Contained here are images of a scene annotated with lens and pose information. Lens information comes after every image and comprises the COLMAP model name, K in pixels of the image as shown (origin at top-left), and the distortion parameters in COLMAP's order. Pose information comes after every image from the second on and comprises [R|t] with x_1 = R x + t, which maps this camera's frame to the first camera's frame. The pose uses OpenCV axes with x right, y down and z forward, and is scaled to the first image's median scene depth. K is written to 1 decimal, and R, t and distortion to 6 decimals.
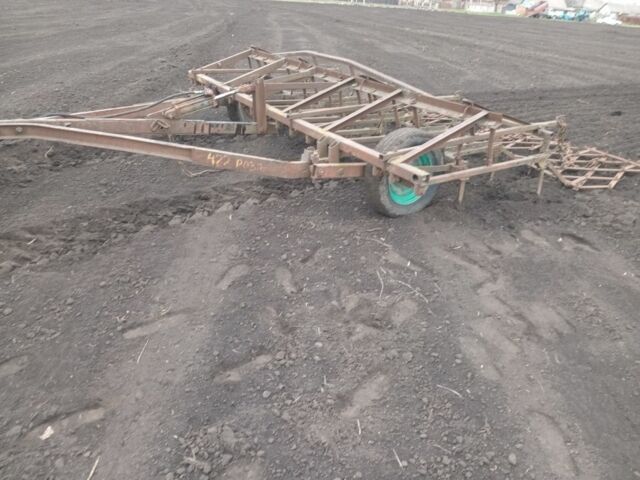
lens RADIAL K [[477.2, 0, 320.0], [0, 477.2, 240.0], [0, 0, 1]] dist [0.039772, -0.066818]
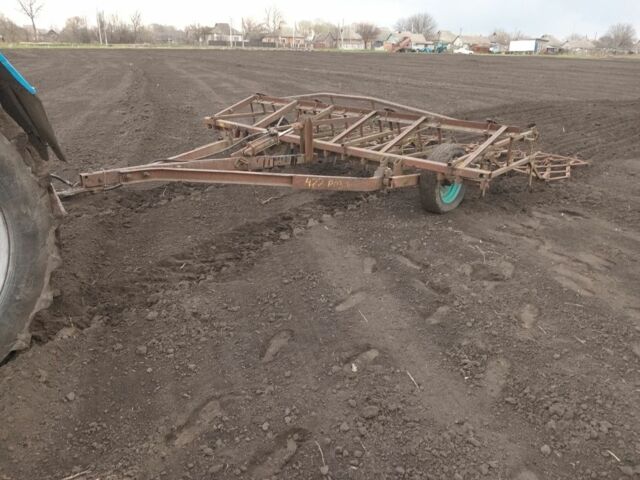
lens RADIAL K [[477.2, 0, 320.0], [0, 477.2, 240.0], [0, 0, 1]] dist [0.039772, -0.066818]
pose [[0.970394, -0.129654, 0.203776, -0.409423], [0.144311, 0.987788, -0.058731, 0.047075], [-0.193673, 0.086400, 0.977254, -0.170643]]
